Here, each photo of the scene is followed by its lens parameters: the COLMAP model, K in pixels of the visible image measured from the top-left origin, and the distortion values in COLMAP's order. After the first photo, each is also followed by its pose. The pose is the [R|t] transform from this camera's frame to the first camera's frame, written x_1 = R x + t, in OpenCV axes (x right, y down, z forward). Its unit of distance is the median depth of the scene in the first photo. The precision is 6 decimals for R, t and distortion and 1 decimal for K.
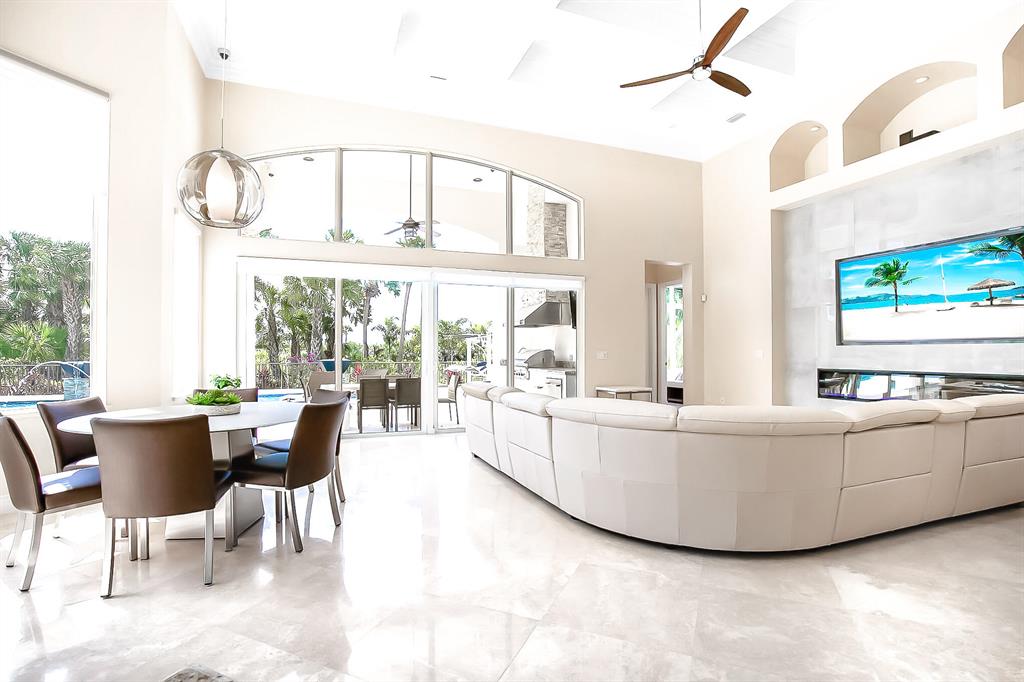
lens RADIAL K [[471.2, 0, 512.0], [0, 471.2, 341.0], [0, 0, 1]] dist [0.001732, 0.000447]
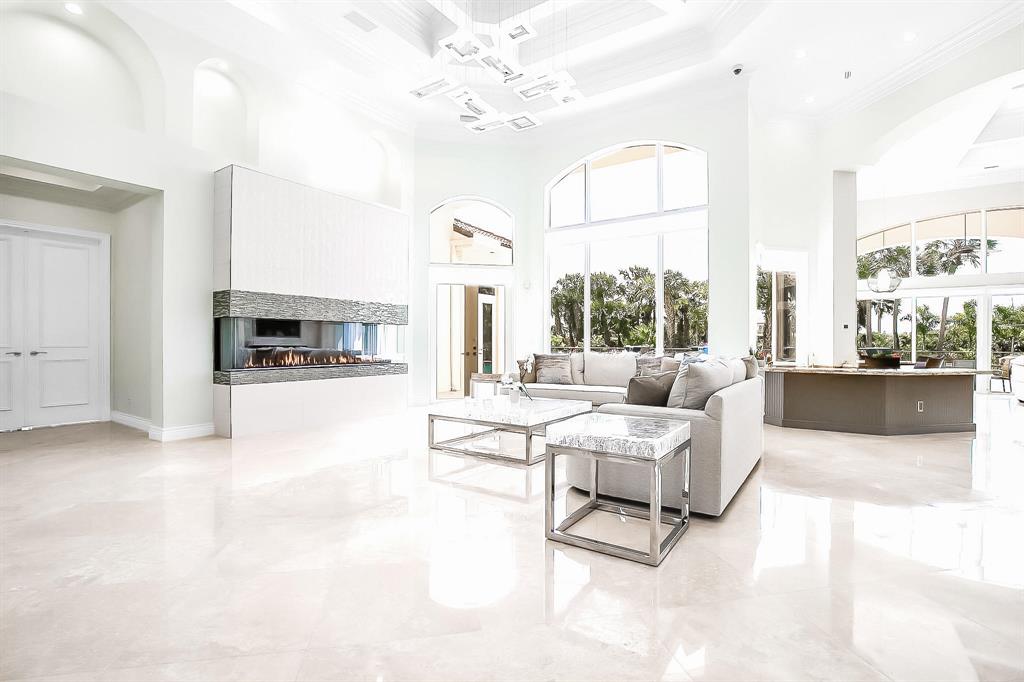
lens RADIAL K [[471.2, 0, 512.0], [0, 471.2, 341.0], [0, 0, 1]] dist [0.001732, 0.000447]
pose [[0.583358, 0.009932, -0.812154, 0.214432], [0.009433, 0.999775, 0.019002, -0.024009], [0.812160, -0.018746, 0.583133, -1.372771]]
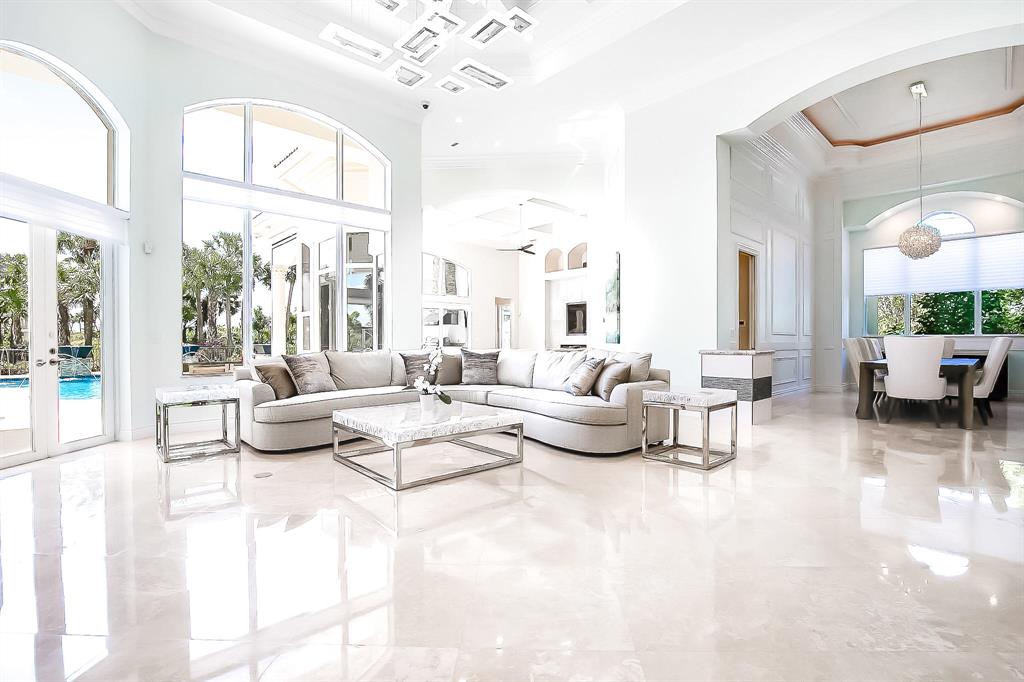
lens RADIAL K [[471.2, 0, 512.0], [0, 471.2, 341.0], [0, 0, 1]] dist [0.001732, 0.000447]
pose [[0.925792, 0.005553, 0.377991, -0.711954], [-0.015783, 0.999588, 0.023970, -0.025719], [-0.377703, -0.028157, 0.925499, -1.622054]]
